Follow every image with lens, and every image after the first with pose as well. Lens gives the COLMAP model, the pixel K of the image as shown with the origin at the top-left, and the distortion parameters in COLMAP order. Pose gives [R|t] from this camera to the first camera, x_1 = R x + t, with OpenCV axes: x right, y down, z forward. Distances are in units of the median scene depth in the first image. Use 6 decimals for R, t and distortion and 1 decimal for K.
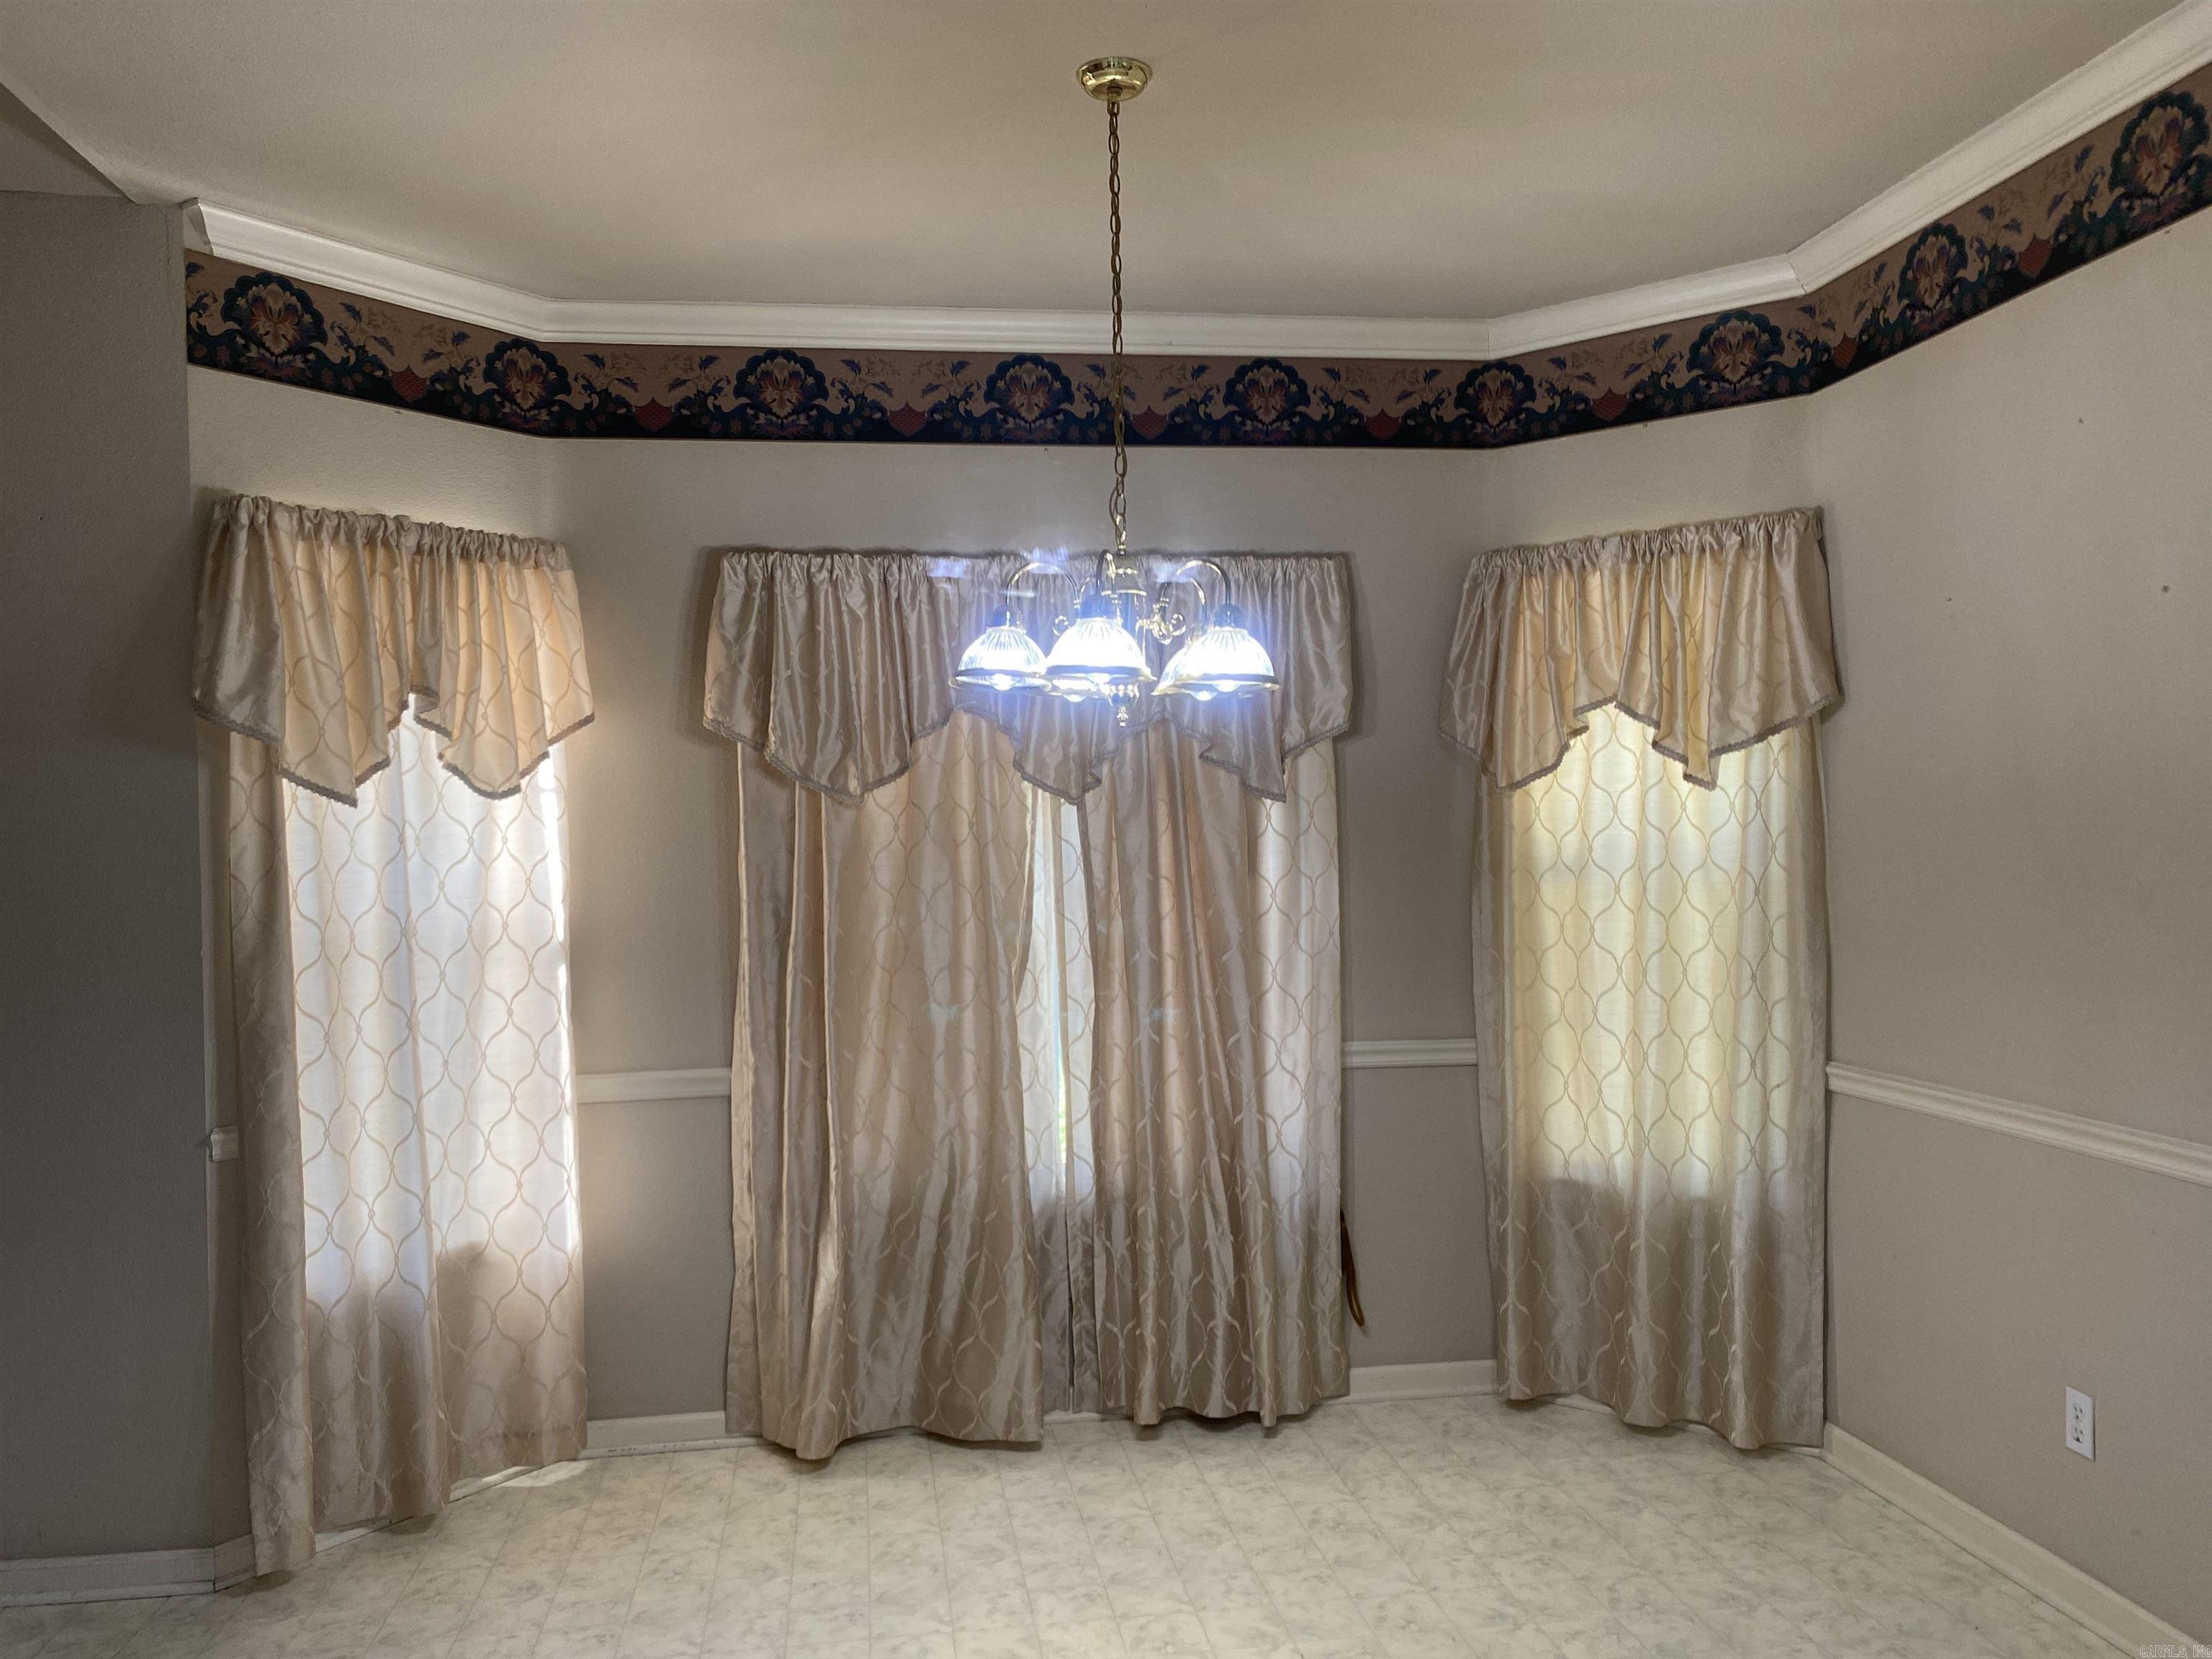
lens RADIAL K [[1725.7, 0, 1109.3], [0, 1725.7, 835.0], [0, 0, 1]] dist [0.048082, -0.007411]
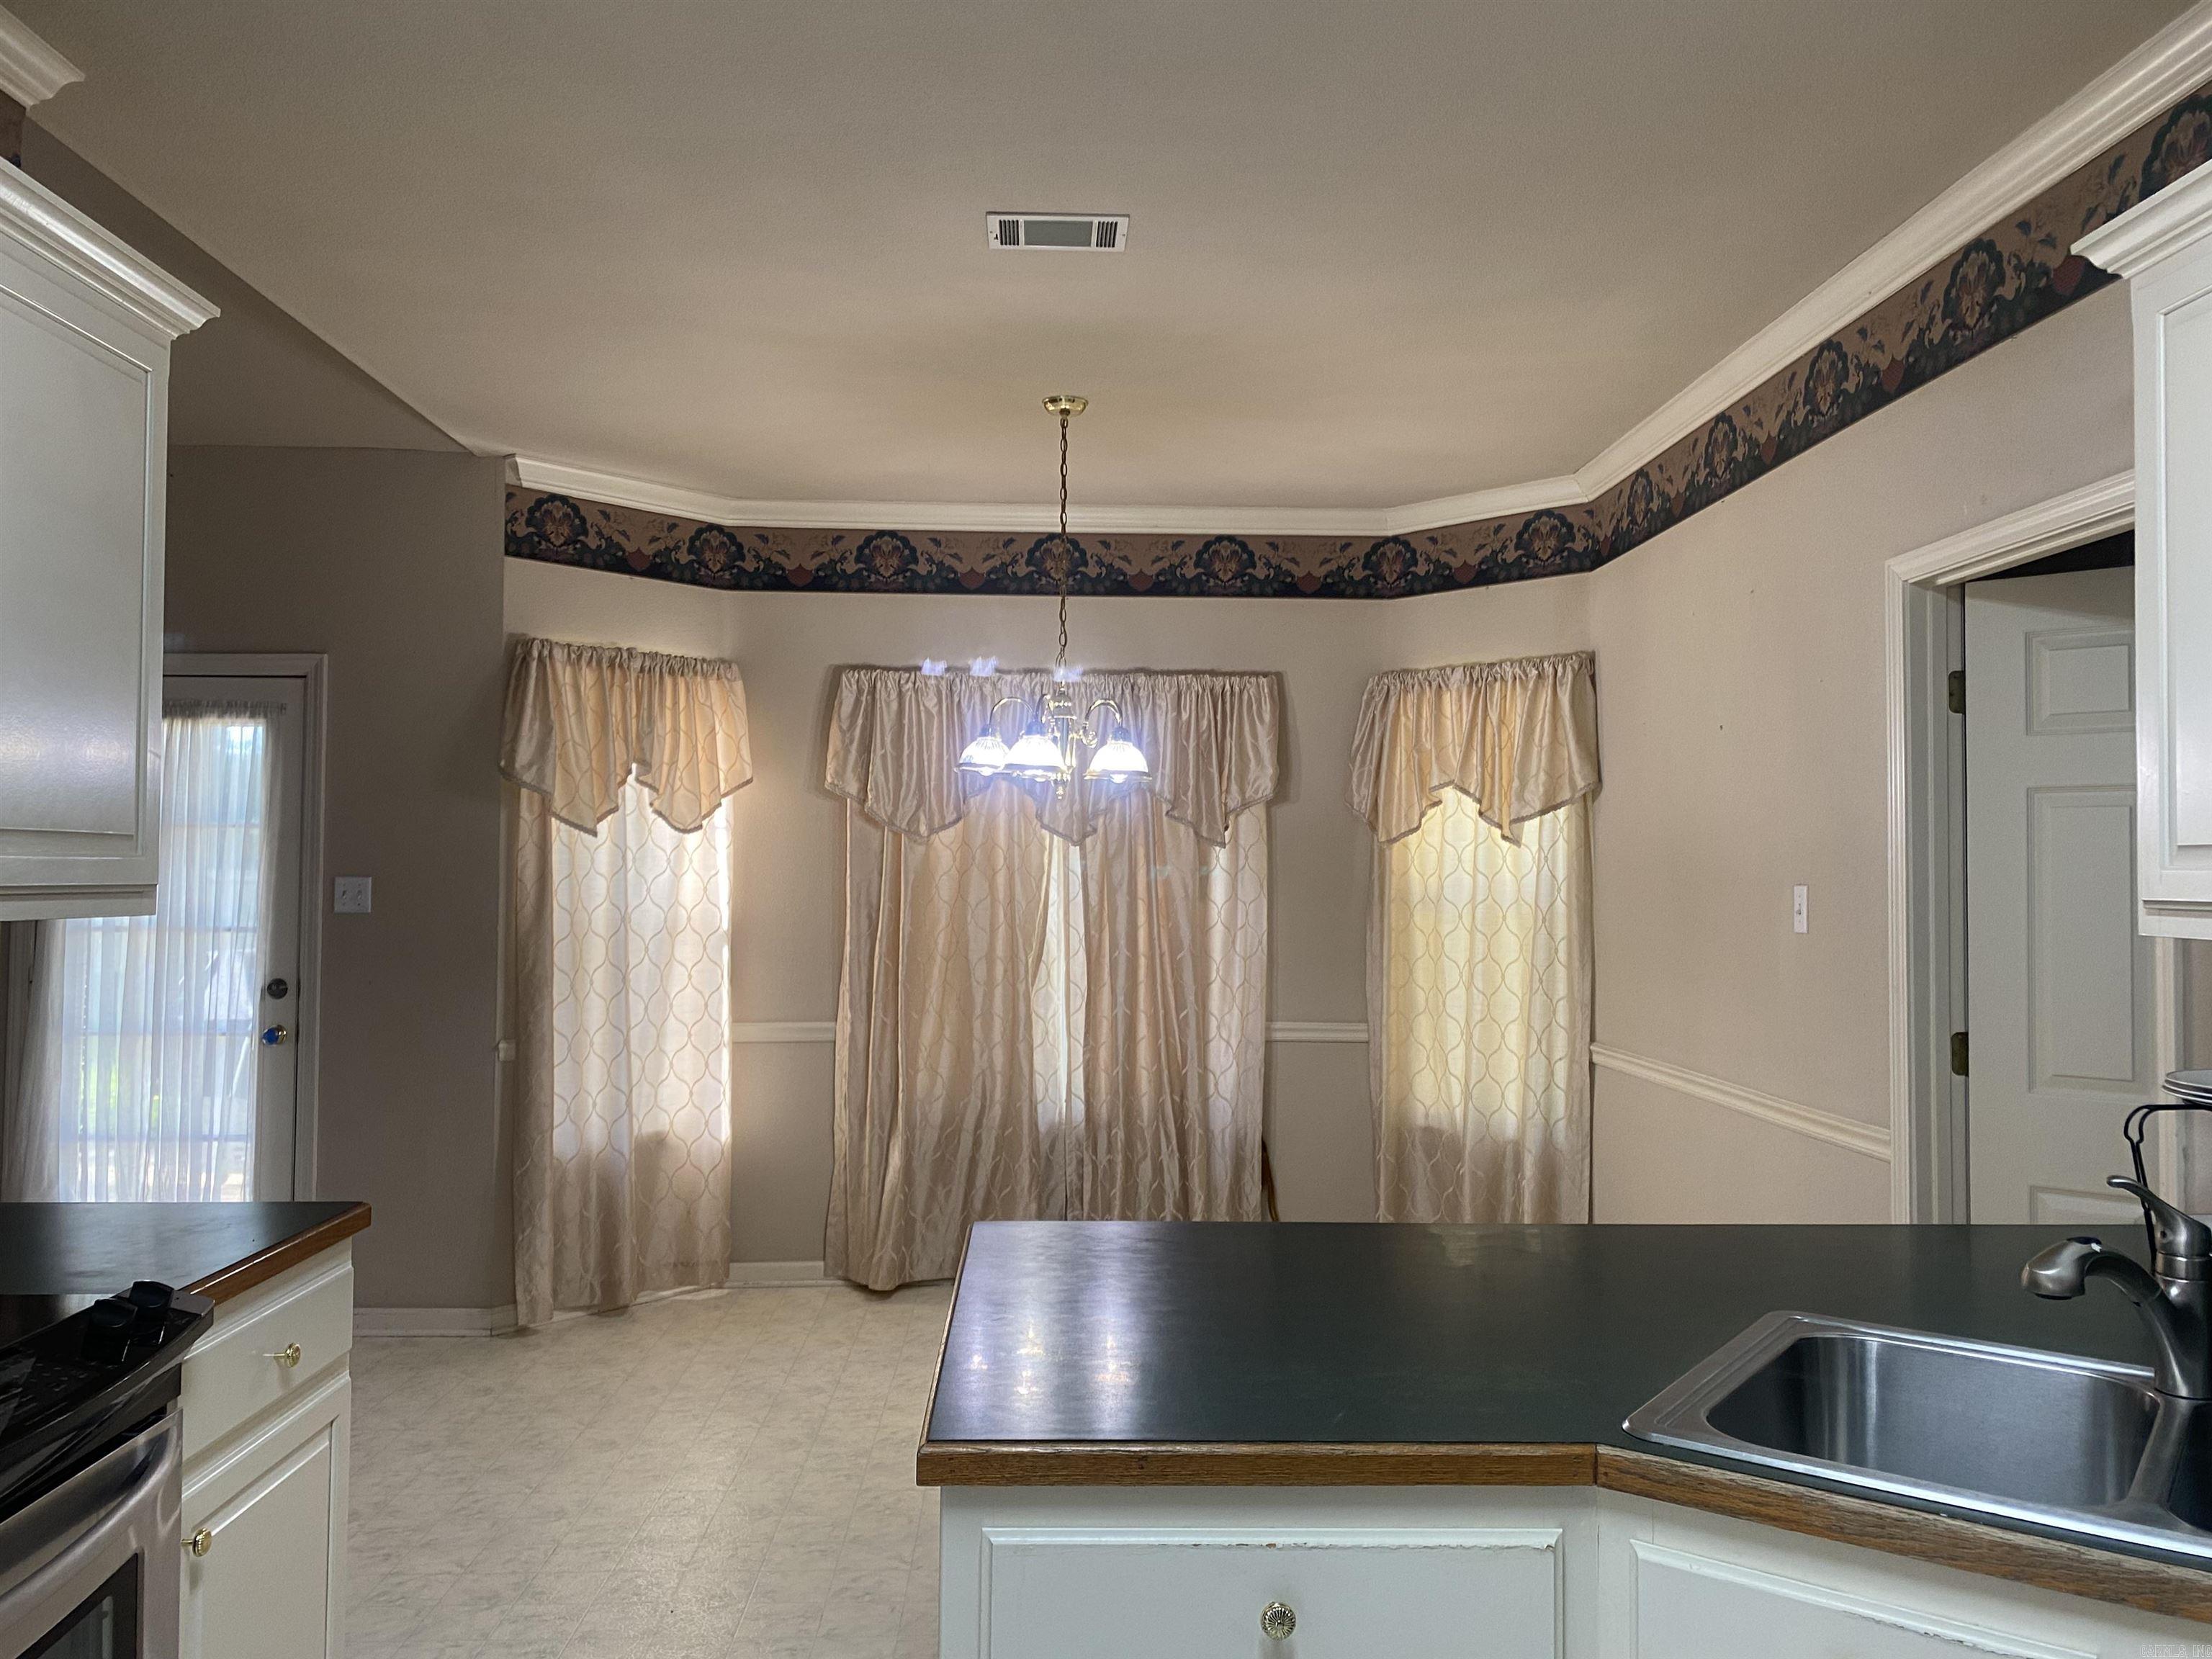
lens RADIAL K [[1672.6, 0, 1111.8], [0, 1672.6, 818.7], [0, 0, 1]] dist [0.182408, -0.288911]
pose [[0.994606, 0.023299, -0.101076, 0.153485], [-0.026670, 0.999128, -0.032127, 0.003405], [0.100239, 0.034649, 0.994360, -0.397881]]
